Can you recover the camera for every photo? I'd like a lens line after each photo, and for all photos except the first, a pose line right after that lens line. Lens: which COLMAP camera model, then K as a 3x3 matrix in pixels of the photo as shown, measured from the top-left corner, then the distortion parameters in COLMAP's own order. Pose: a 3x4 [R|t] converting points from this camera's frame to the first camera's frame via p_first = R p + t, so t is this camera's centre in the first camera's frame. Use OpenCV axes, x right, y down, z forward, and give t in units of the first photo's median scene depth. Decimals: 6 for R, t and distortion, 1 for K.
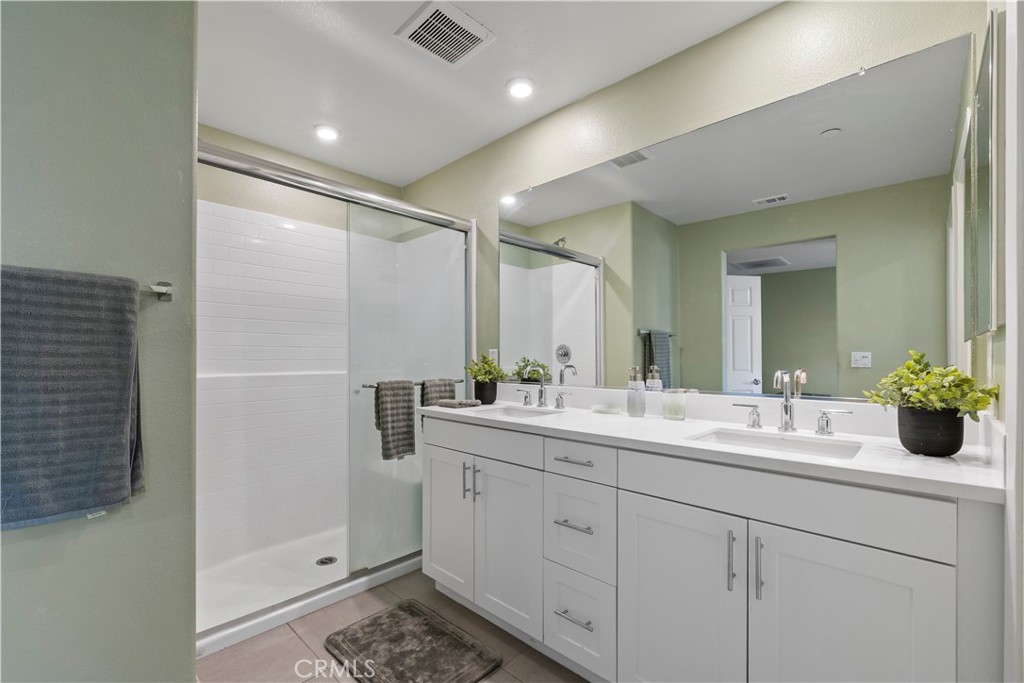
lens RADIAL K [[440.9, 0, 513.0], [0, 440.9, 361.3], [0, 0, 1]] dist [0.001383, 0.000328]
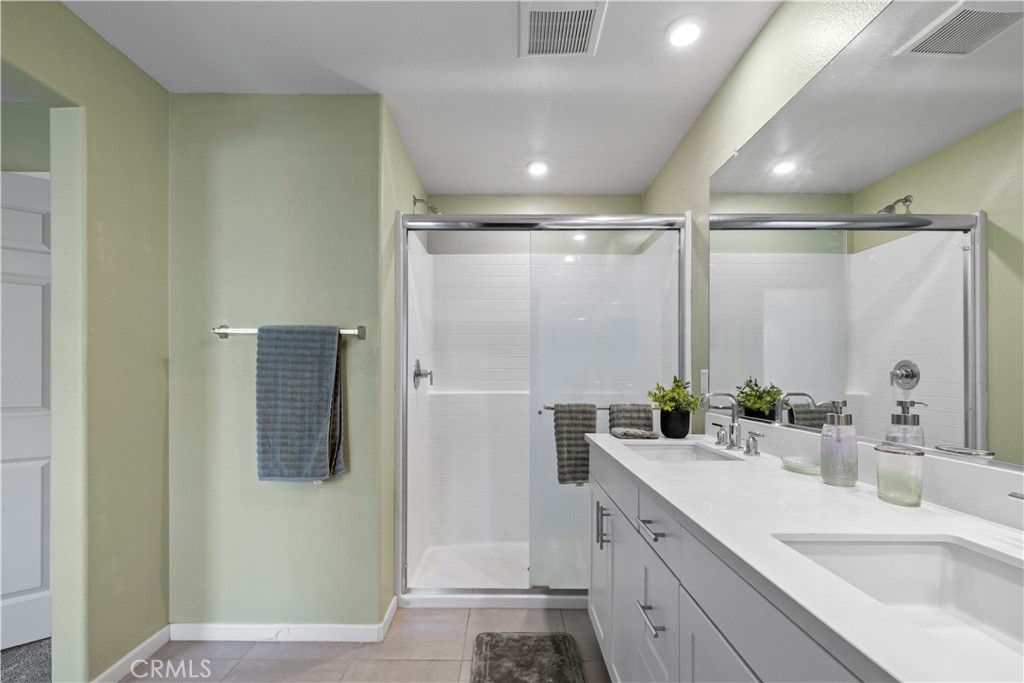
lens RADIAL K [[453.1, 0, 511.2], [0, 453.1, 375.3], [0, 0, 1]] dist [-0.002413, -0.000743]
pose [[0.689792, 0.005112, -0.723989, 0.357556], [-0.009473, 0.999953, -0.001966, -0.014831], [0.723945, 0.008215, 0.689808, 0.216250]]
